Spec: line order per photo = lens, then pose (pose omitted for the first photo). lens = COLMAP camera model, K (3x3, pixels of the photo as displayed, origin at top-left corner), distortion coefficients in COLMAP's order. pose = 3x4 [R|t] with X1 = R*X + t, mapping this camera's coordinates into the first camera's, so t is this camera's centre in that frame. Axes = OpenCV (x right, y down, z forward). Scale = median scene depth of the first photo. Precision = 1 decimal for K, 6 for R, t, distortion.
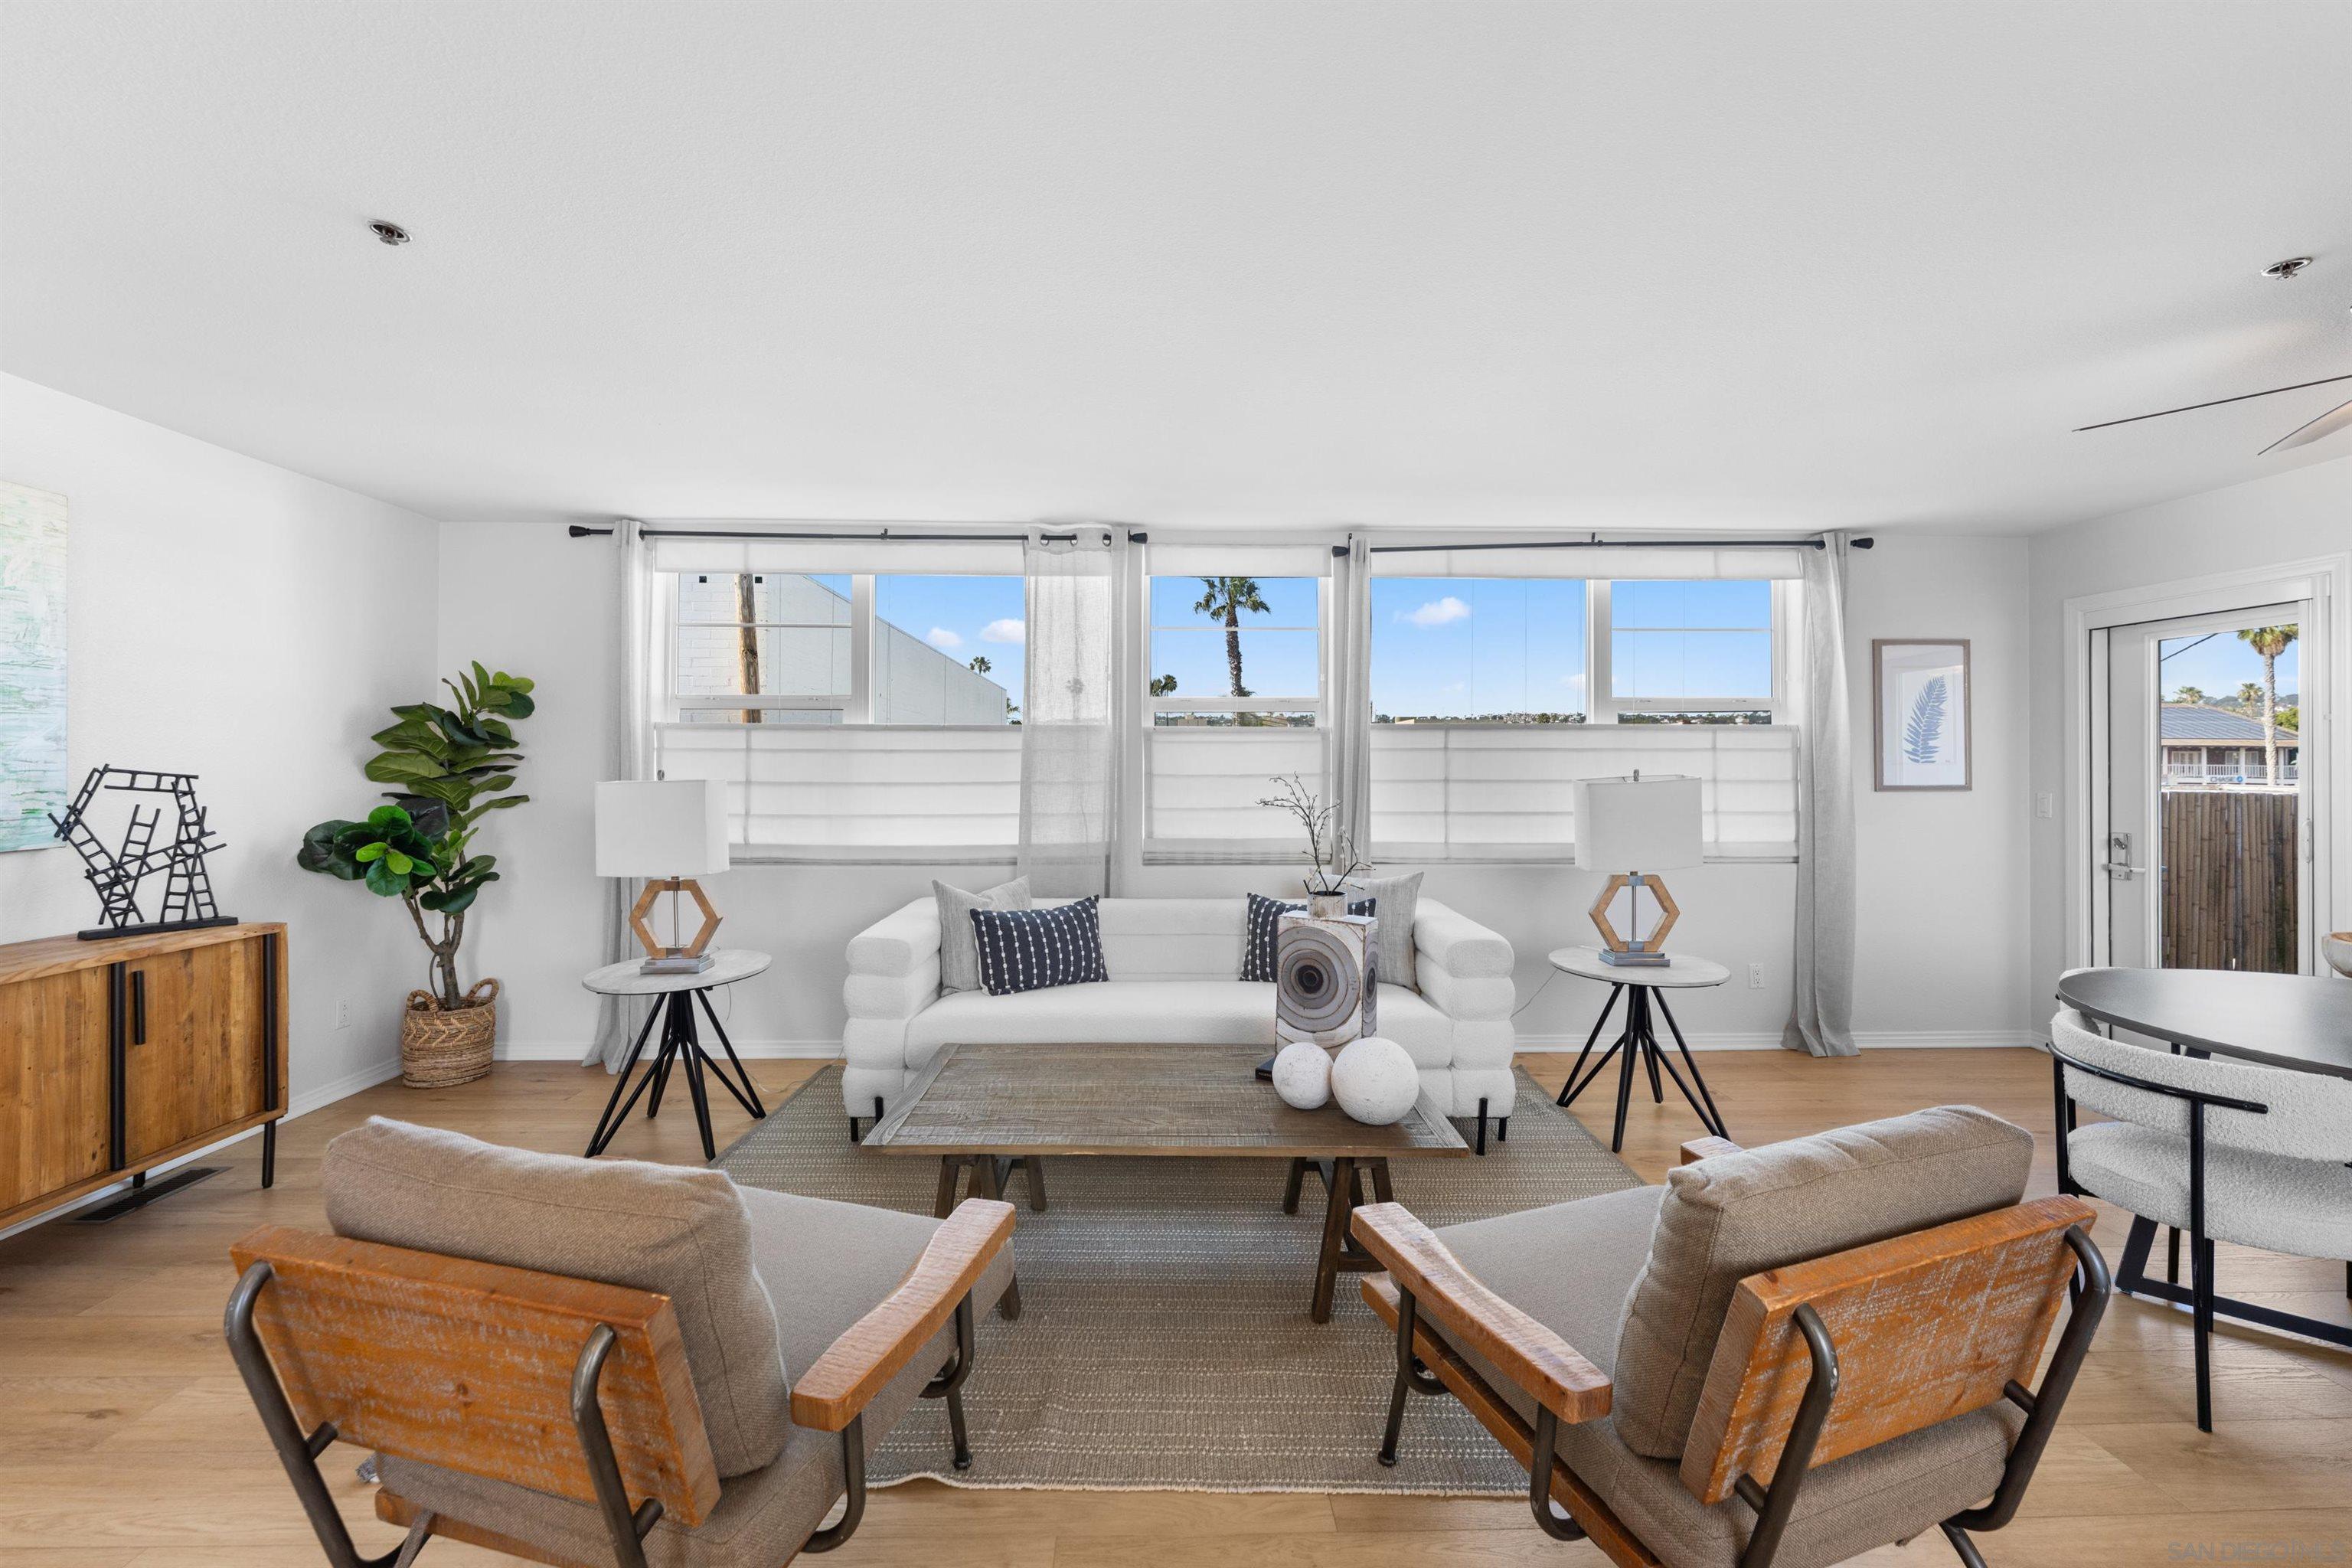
lens RADIAL K [[950.0, 0, 1171.2], [0, 950.0, 764.5], [0, 0, 1]] dist [-0.001154, -0.001233]
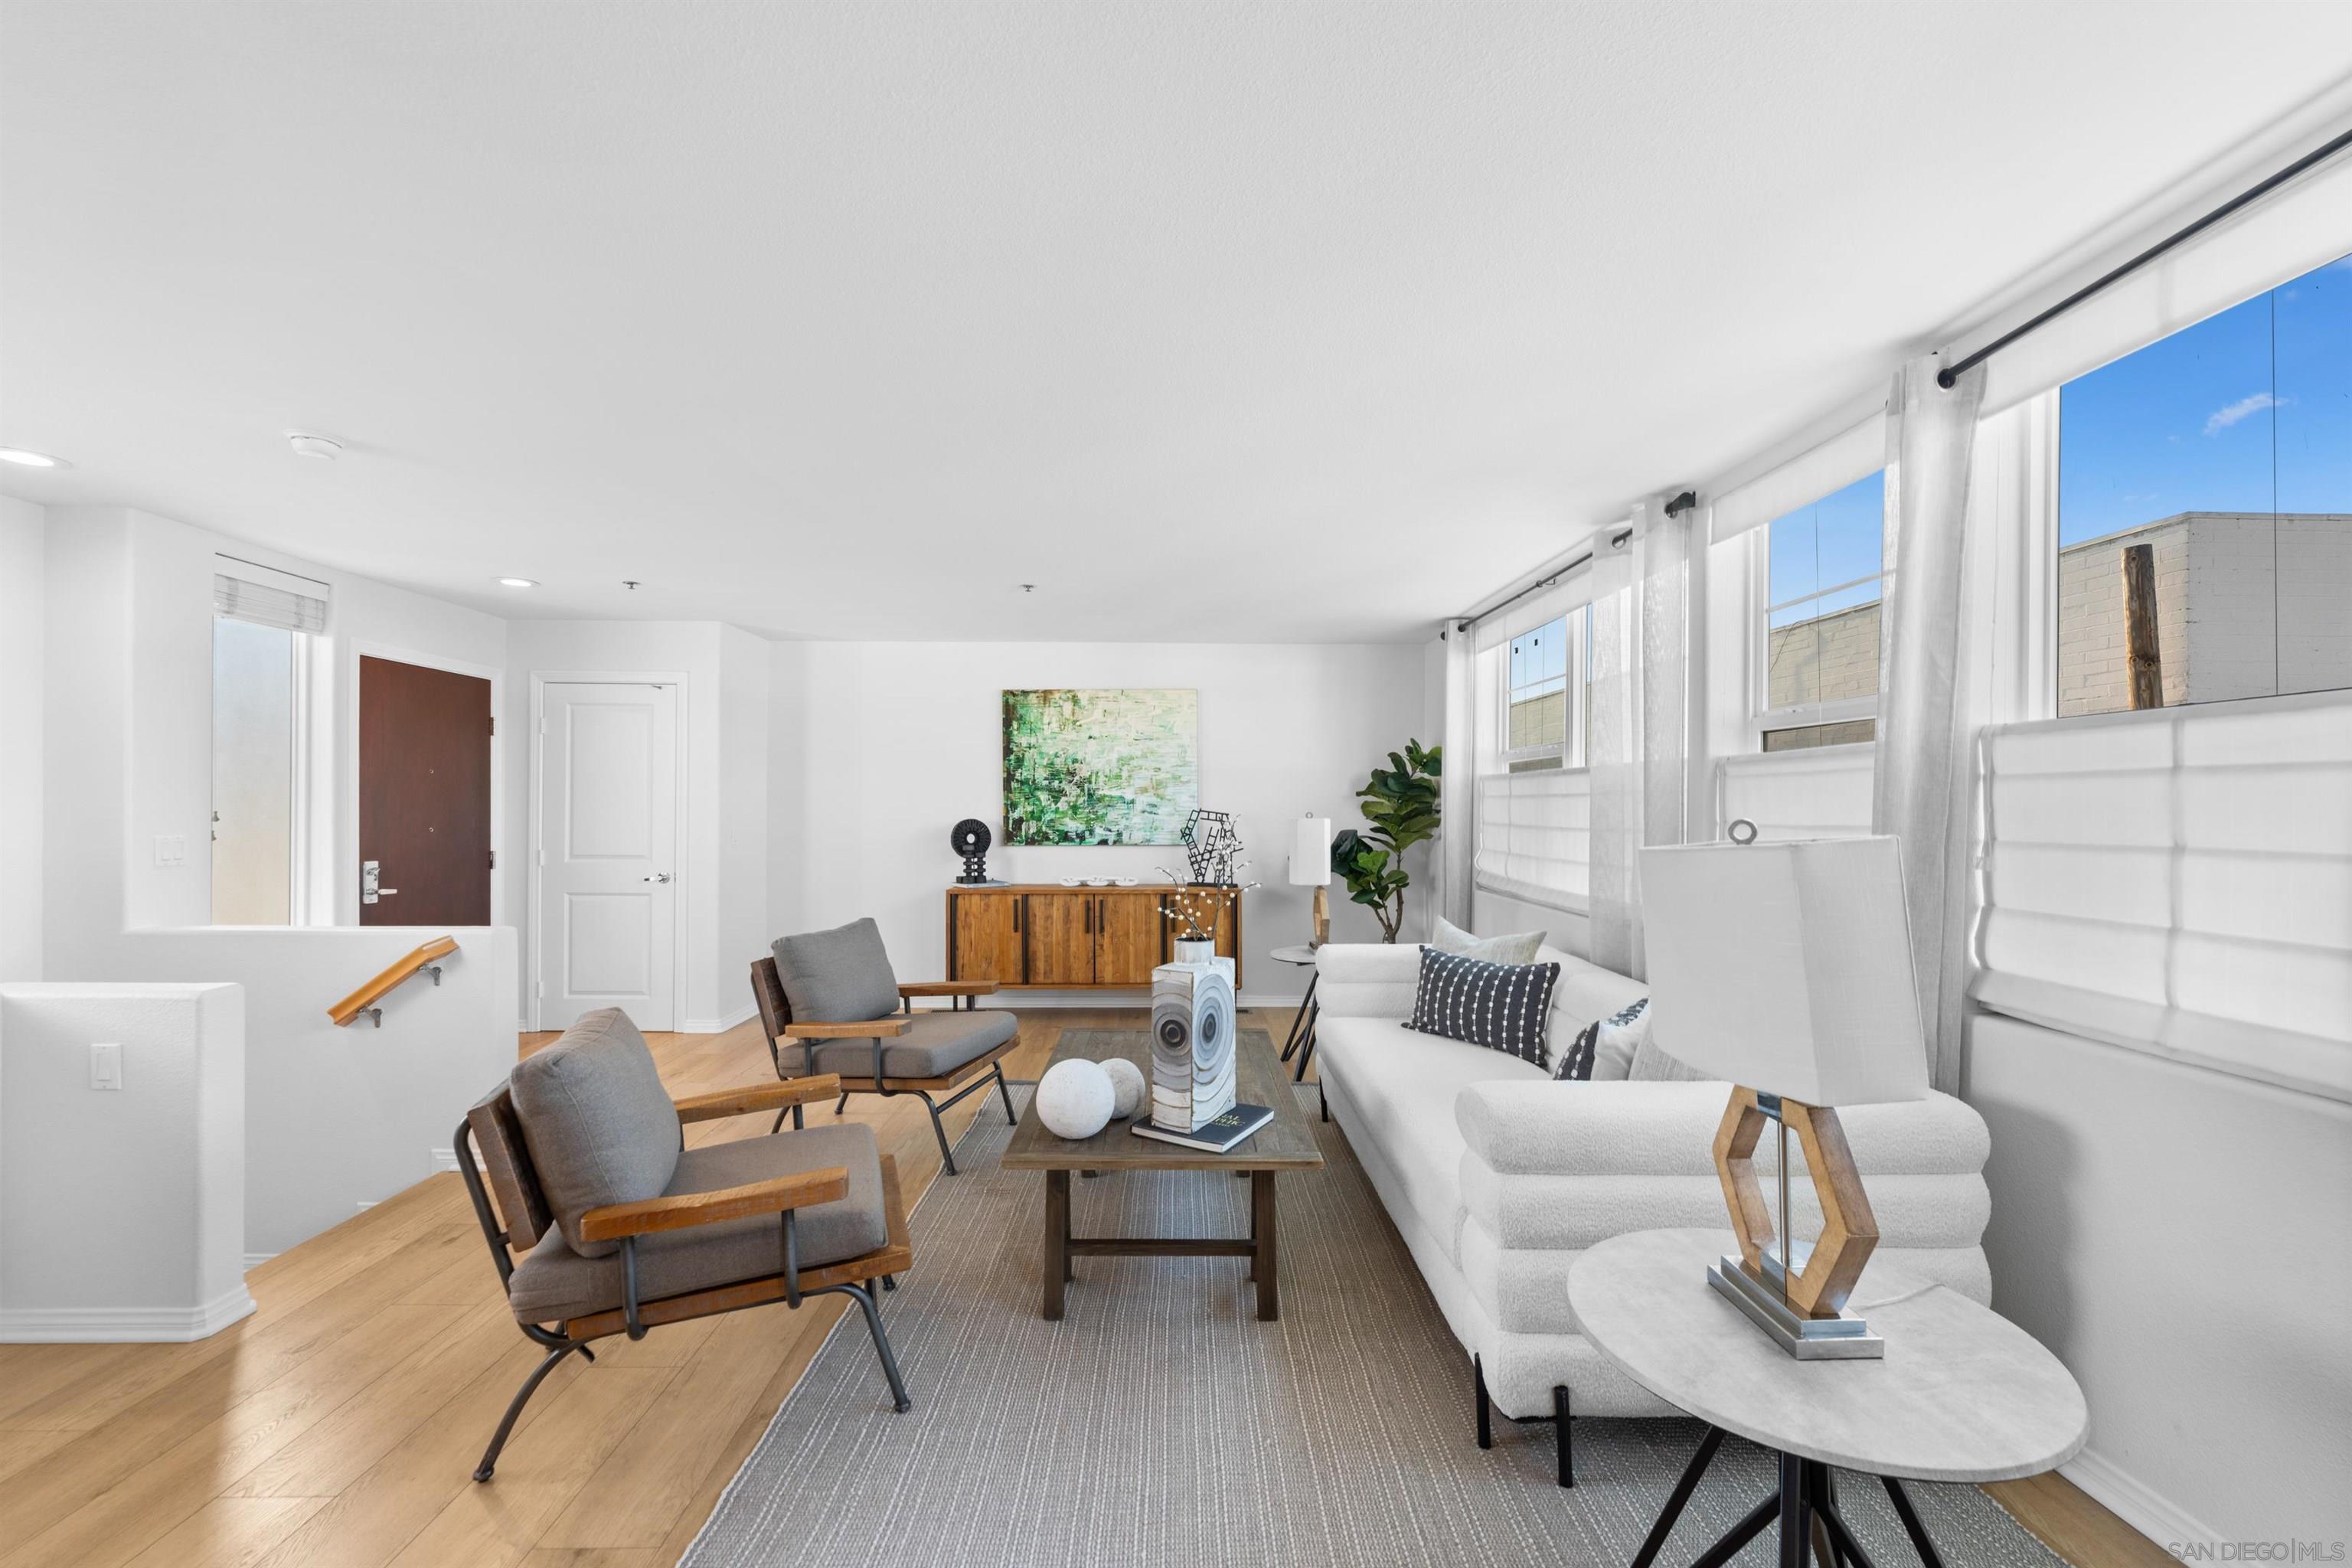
lens RADIAL K [[950.0, 0, 1164.3], [0, 950.0, 802.2], [0, 0, 1]] dist [-0.001154, -0.001233]
pose [[-0.008904, -0.007645, -0.999931, 0.739055], [-0.003679, 0.999964, -0.007612, 0.002244], [0.999954, 0.003611, -0.008932, 0.631940]]
